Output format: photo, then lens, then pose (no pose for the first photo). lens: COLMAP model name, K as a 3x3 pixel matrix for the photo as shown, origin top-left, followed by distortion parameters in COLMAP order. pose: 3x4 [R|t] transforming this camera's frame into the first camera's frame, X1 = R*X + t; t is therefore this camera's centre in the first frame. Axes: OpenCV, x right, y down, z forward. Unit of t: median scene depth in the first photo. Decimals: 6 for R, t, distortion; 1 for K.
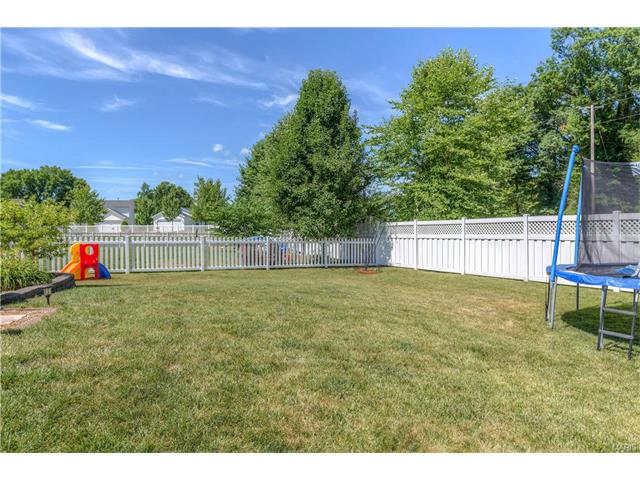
lens RADIAL K [[438.9, 0, 319.8], [0, 438.9, 244.9], [0, 0, 1]] dist [0.013956, -0.006505]
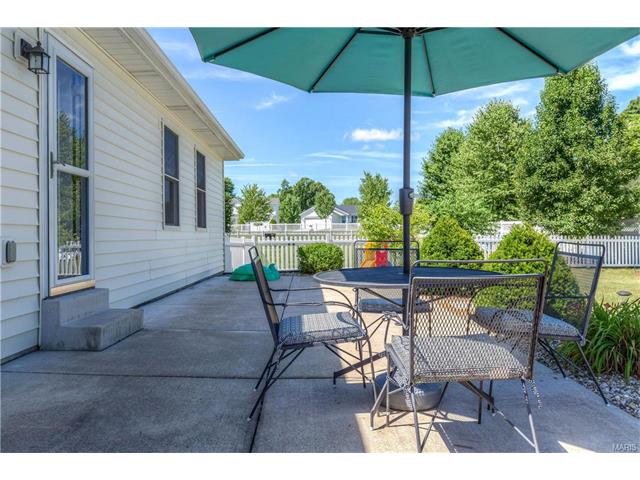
lens RADIAL K [[496.8, 0, 319.9], [0, 496.8, 235.1], [0, 0, 1]] dist [-0.005345, 0.010117]
pose [[0.974374, -0.004706, -0.224886, -0.158040], [0.000684, 0.999838, -0.017962, 0.000379], [0.224934, 0.017348, 0.974219, -0.078926]]
